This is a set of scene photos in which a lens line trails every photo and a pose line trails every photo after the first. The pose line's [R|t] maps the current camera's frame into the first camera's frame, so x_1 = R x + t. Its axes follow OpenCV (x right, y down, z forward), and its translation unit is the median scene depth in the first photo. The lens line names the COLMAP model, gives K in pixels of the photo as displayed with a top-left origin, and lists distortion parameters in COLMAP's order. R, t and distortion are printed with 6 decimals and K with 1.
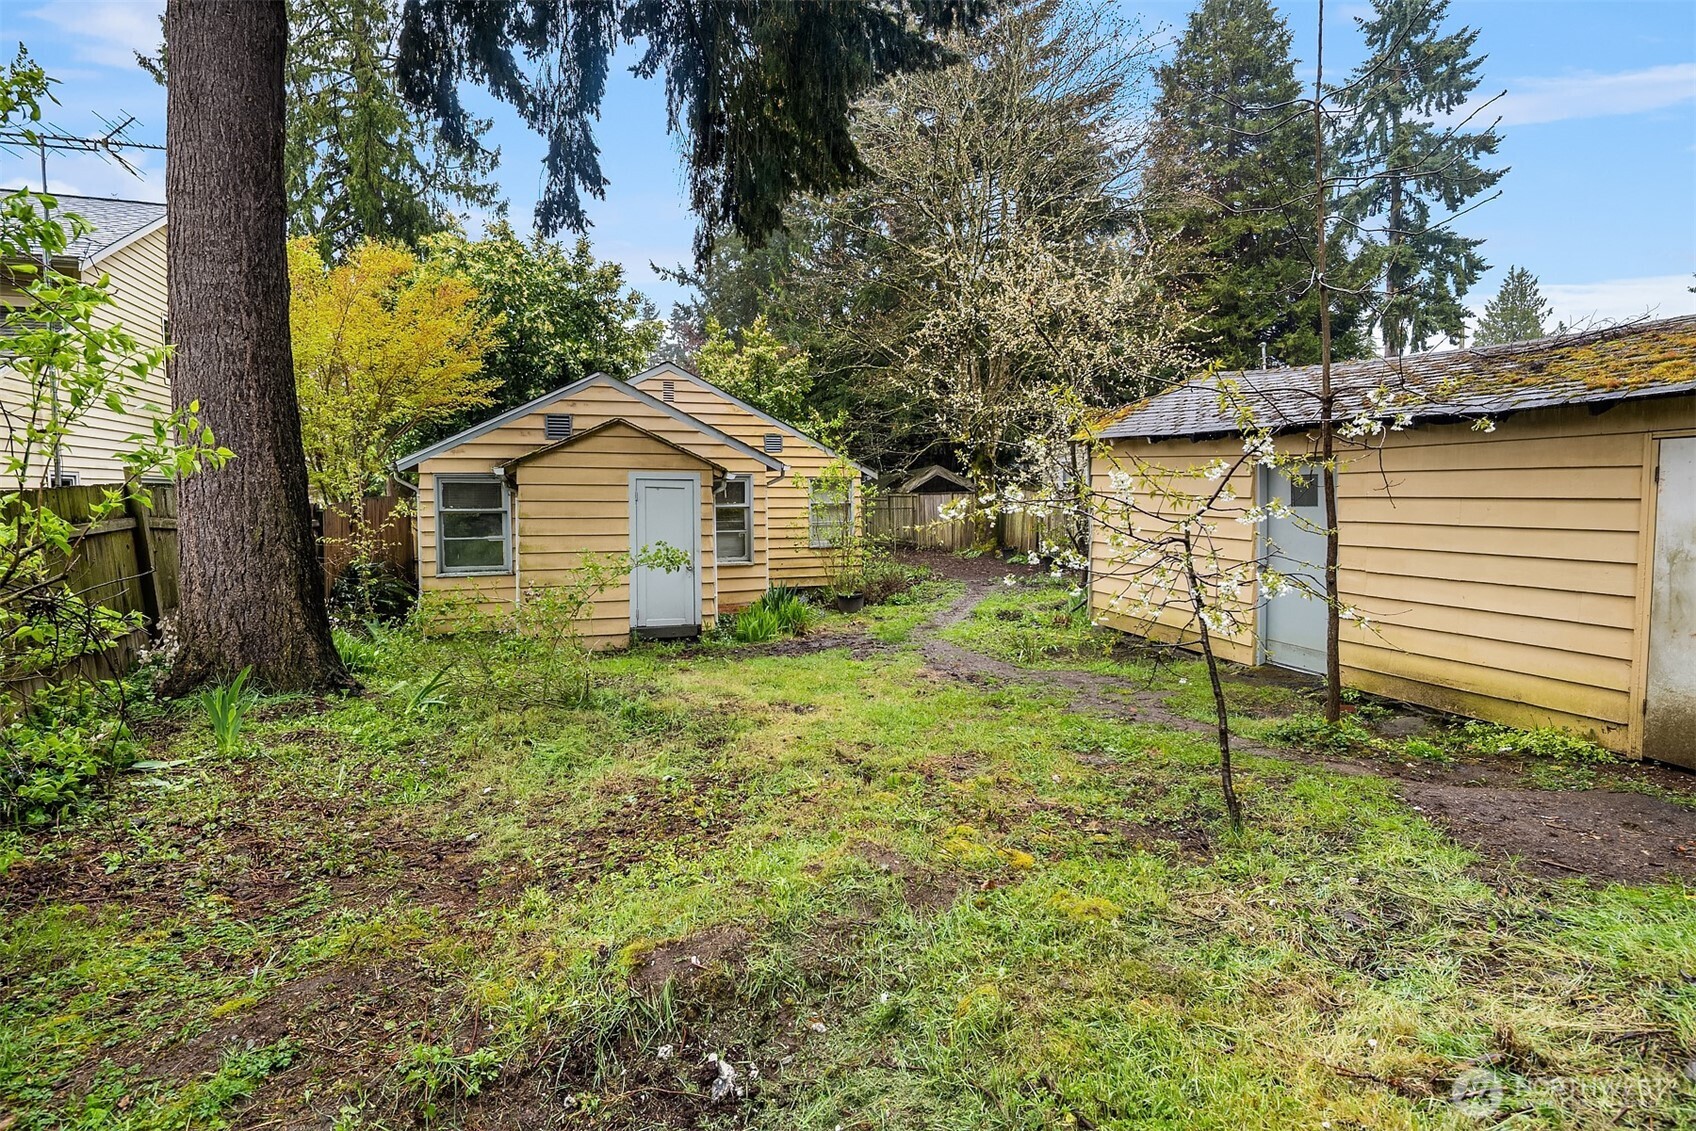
lens RADIAL K [[850.1, 0, 848.0], [0, 850.1, 565.5], [0, 0, 1]] dist [-0.001078, -0.000212]
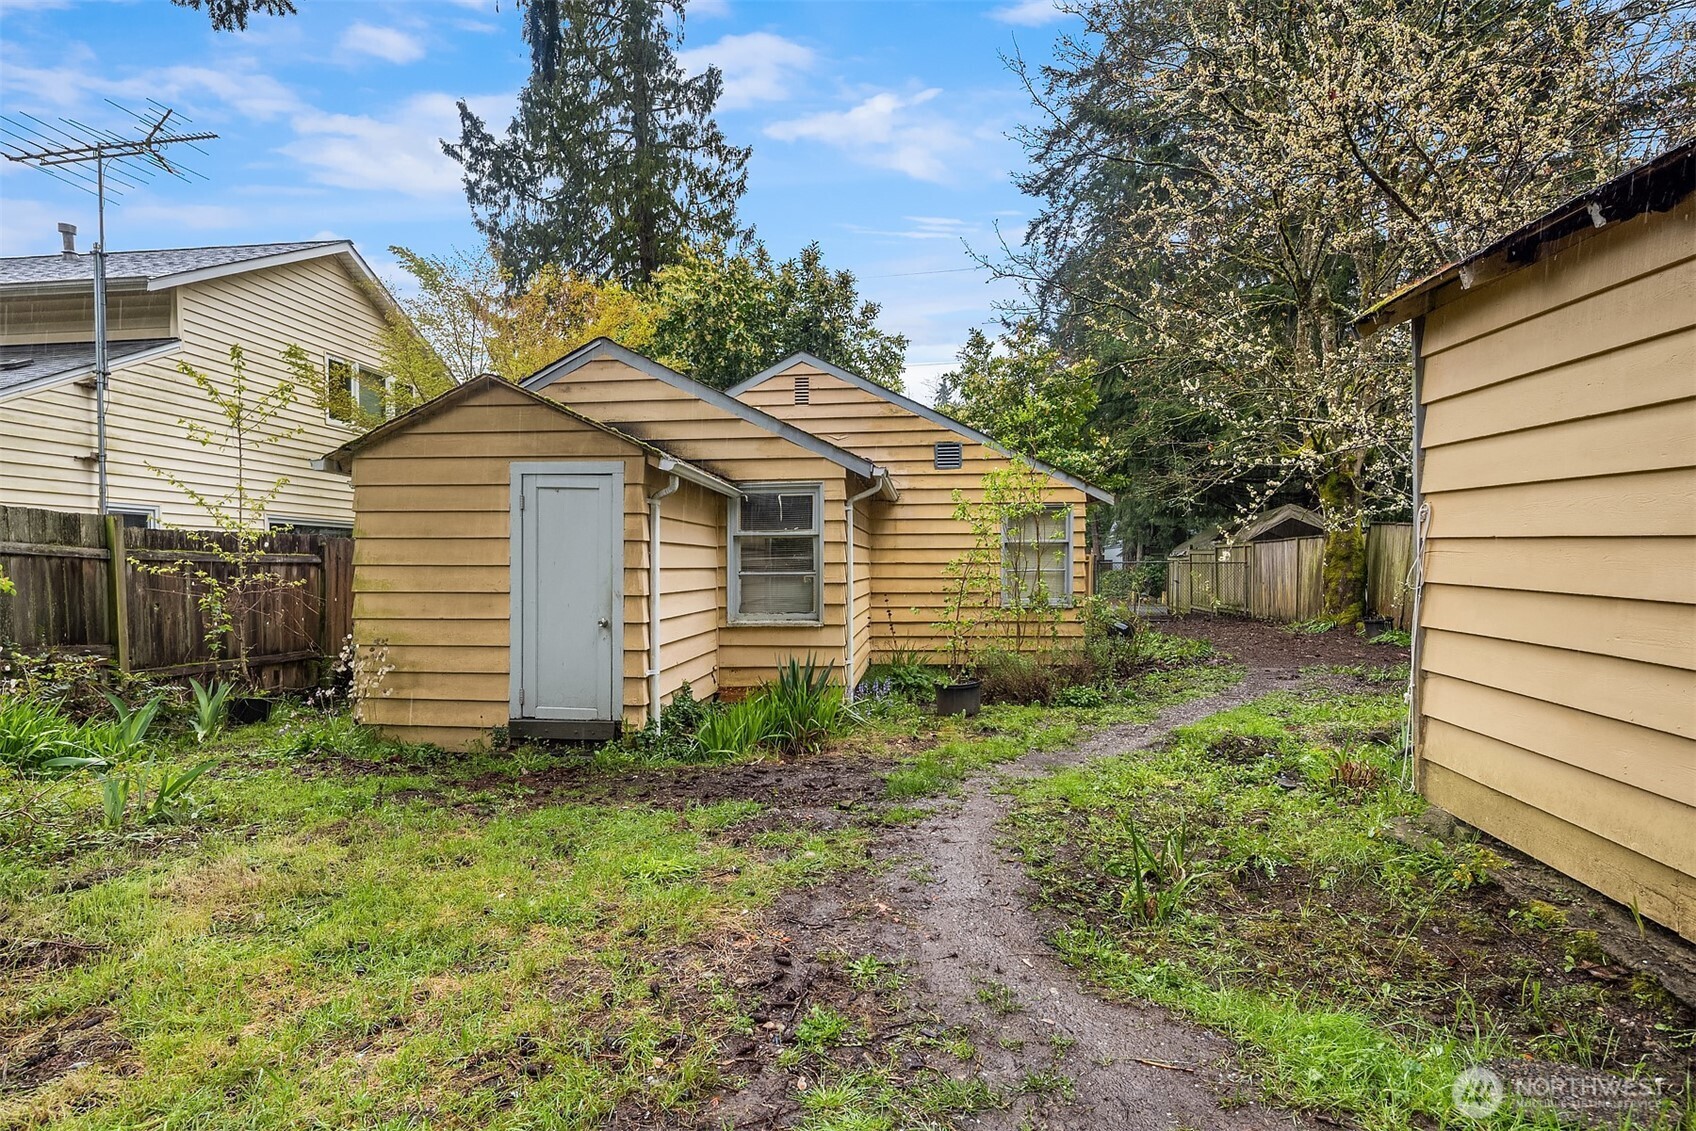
lens RADIAL K [[850.1, 0, 848.0], [0, 850.1, 565.5], [0, 0, 1]] dist [-0.001078, -0.000212]
pose [[0.901248, 0.005392, -0.433270, 0.134154], [-0.039287, 0.996821, -0.069316, -0.001931], [0.431519, 0.079493, 0.898595, 0.327866]]
